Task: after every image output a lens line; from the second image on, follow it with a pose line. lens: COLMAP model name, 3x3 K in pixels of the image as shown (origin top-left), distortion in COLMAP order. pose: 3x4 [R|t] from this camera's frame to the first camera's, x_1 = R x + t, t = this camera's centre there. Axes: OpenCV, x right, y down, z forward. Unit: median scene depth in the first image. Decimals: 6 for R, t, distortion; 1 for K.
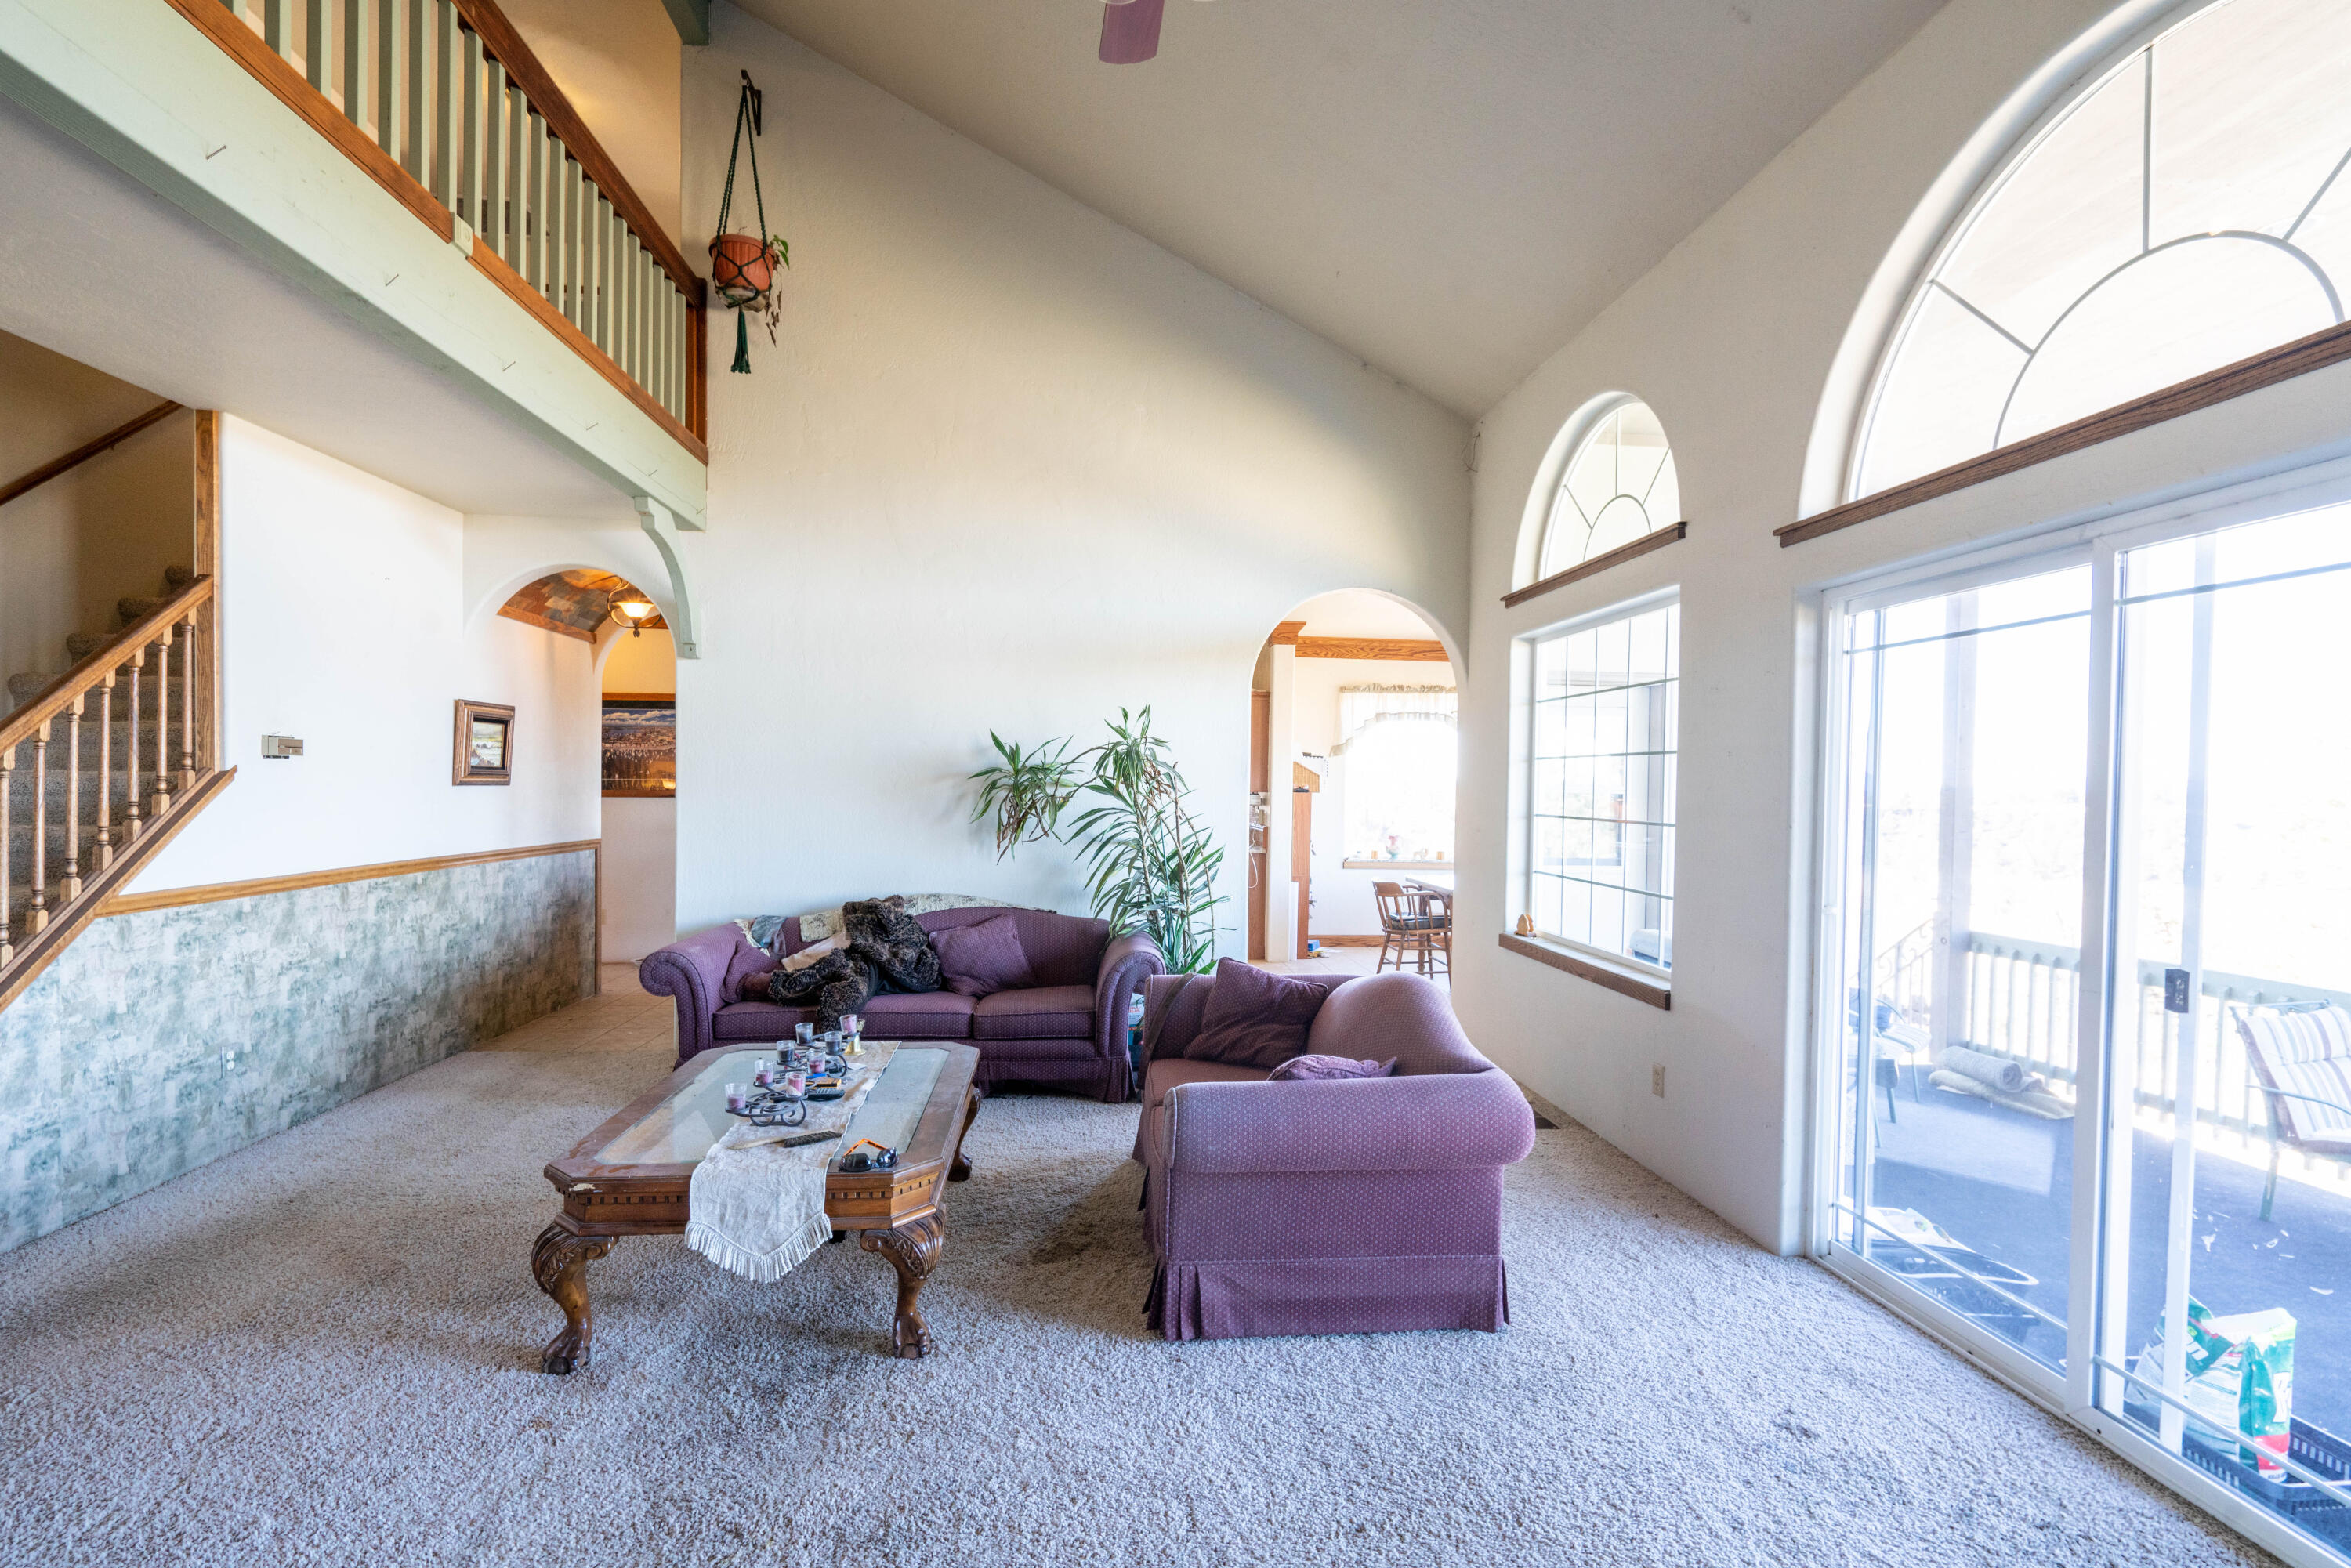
lens RADIAL K [[1075.0, 0, 1179.9], [0, 1075.0, 798.9], [0, 0, 1]] dist [-0.001735, 0.000420]
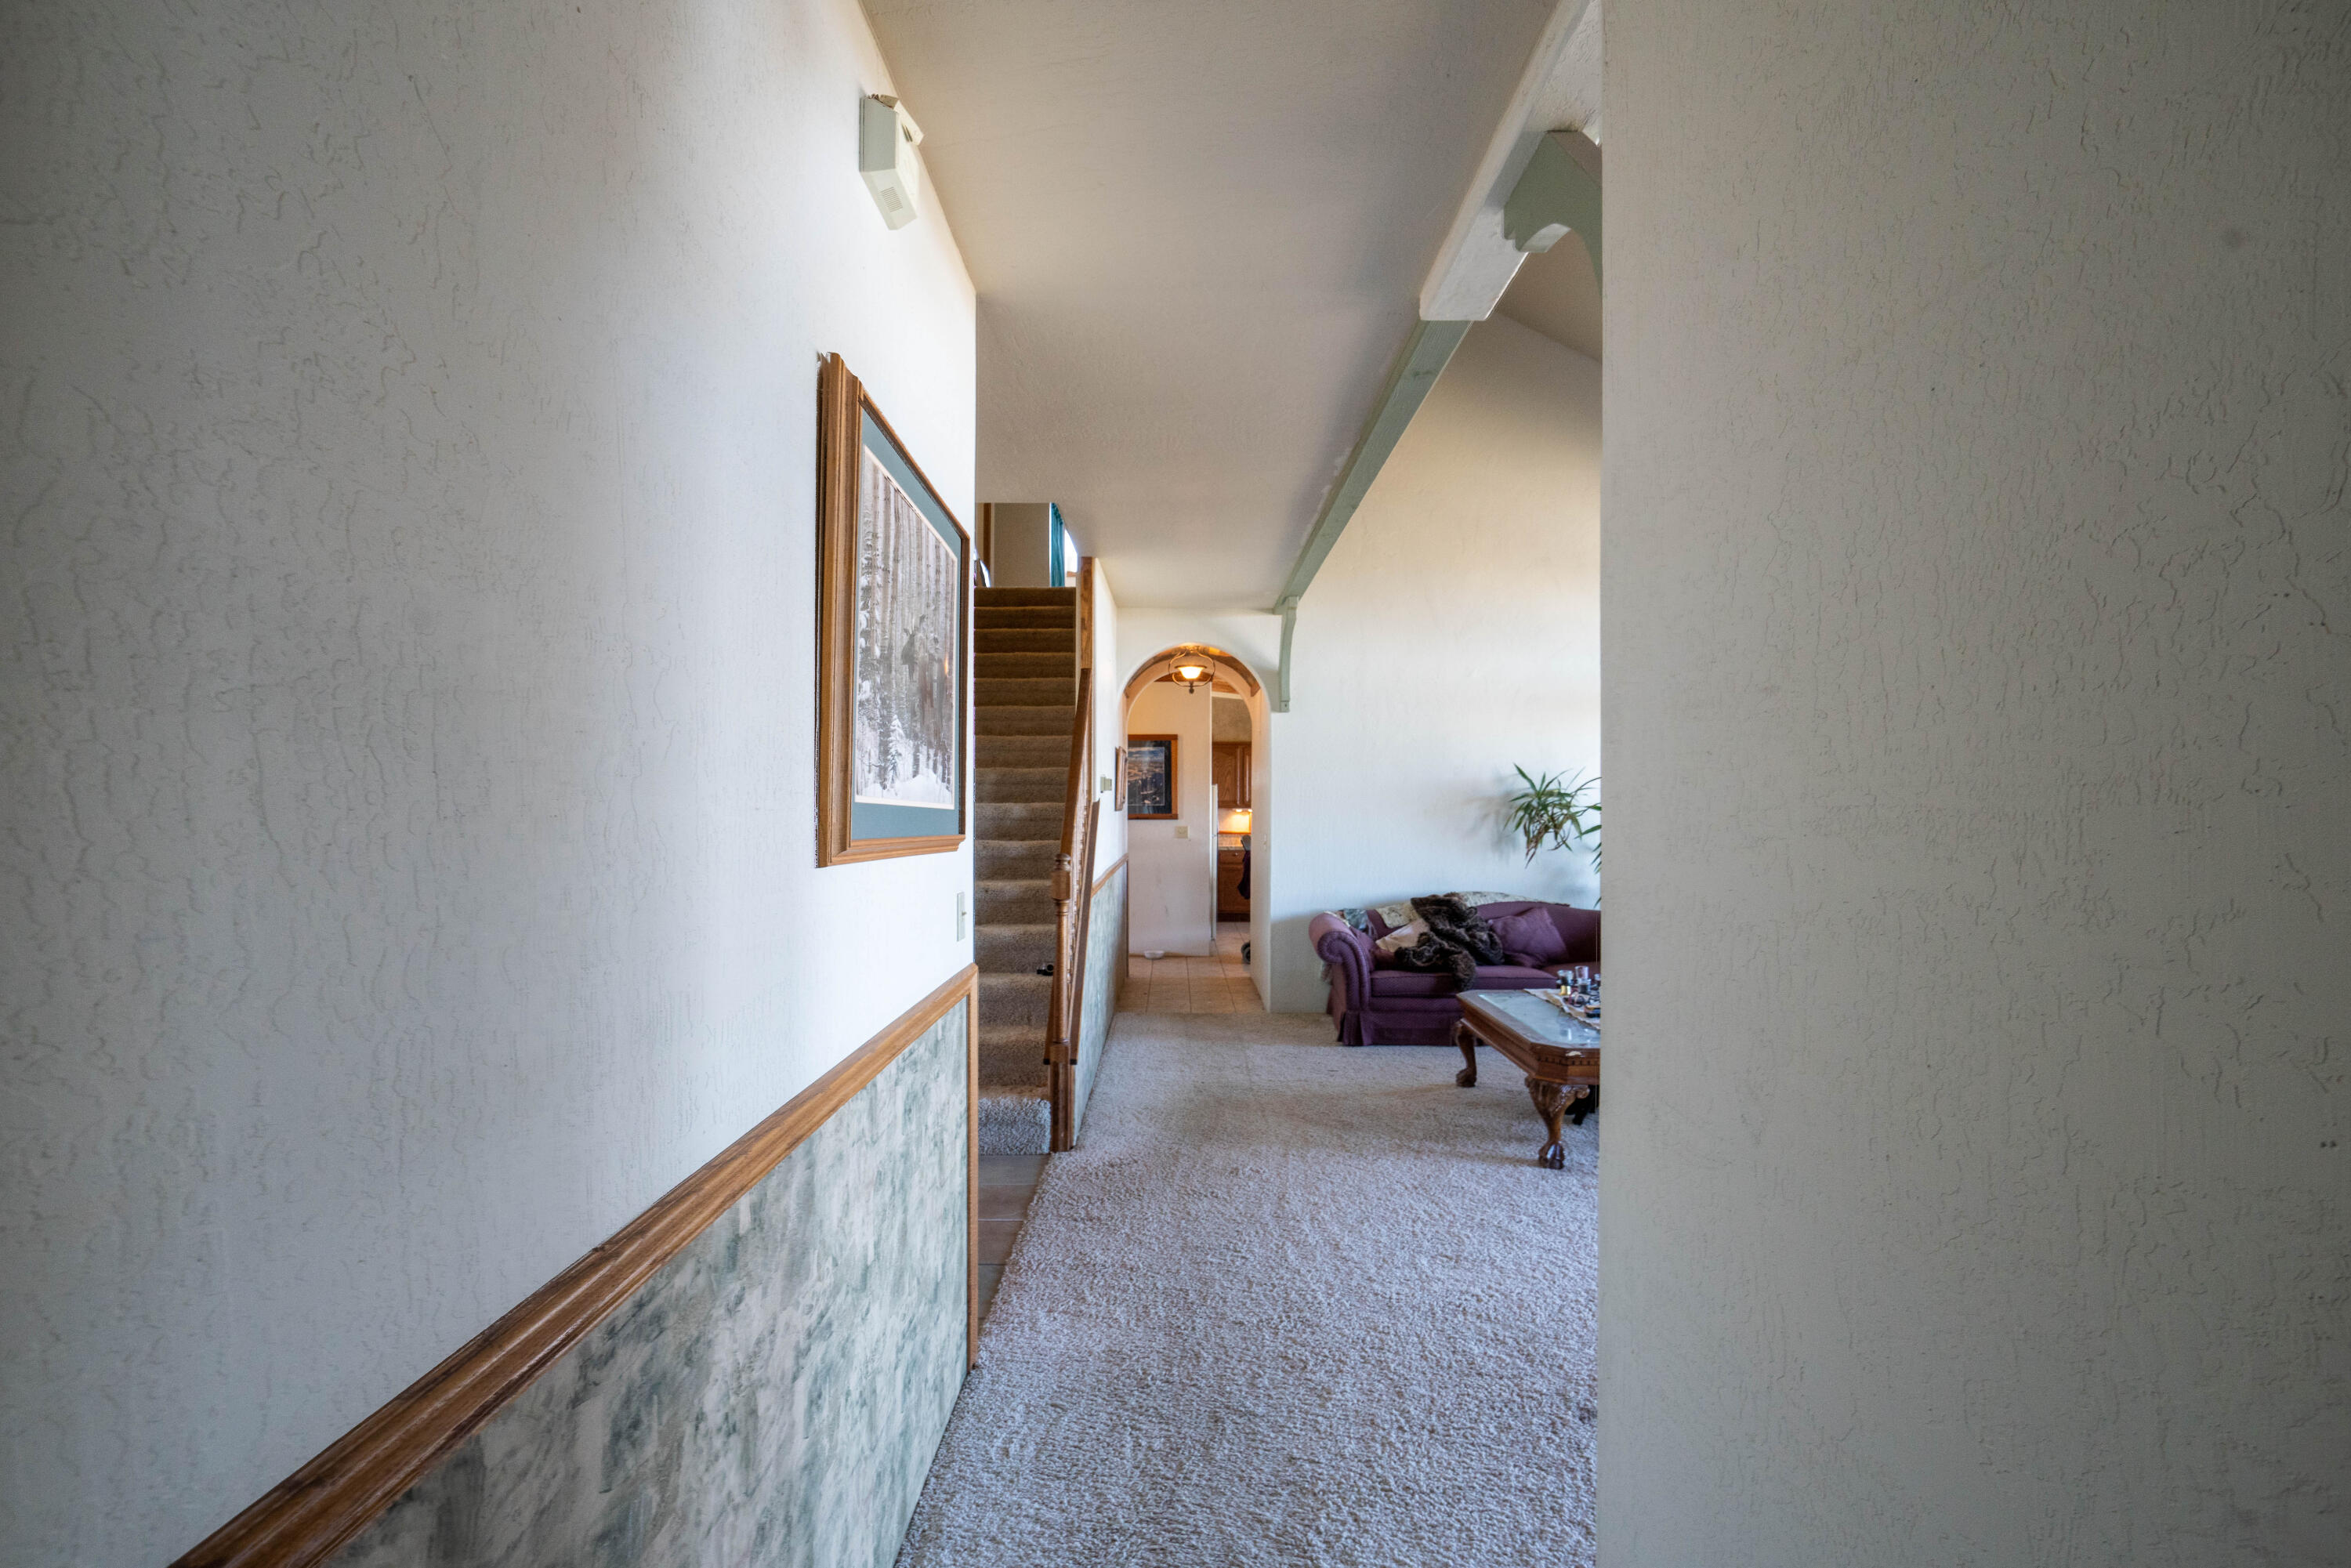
lens RADIAL K [[1075.0, 0, 1179.9], [0, 1075.0, 798.9], [0, 0, 1]] dist [-0.001735, 0.000420]
pose [[0.995040, -0.012643, -0.098664, -0.462844], [0.010433, 0.999684, -0.022882, 0.003289], [0.098922, 0.021739, 0.994858, -0.324069]]
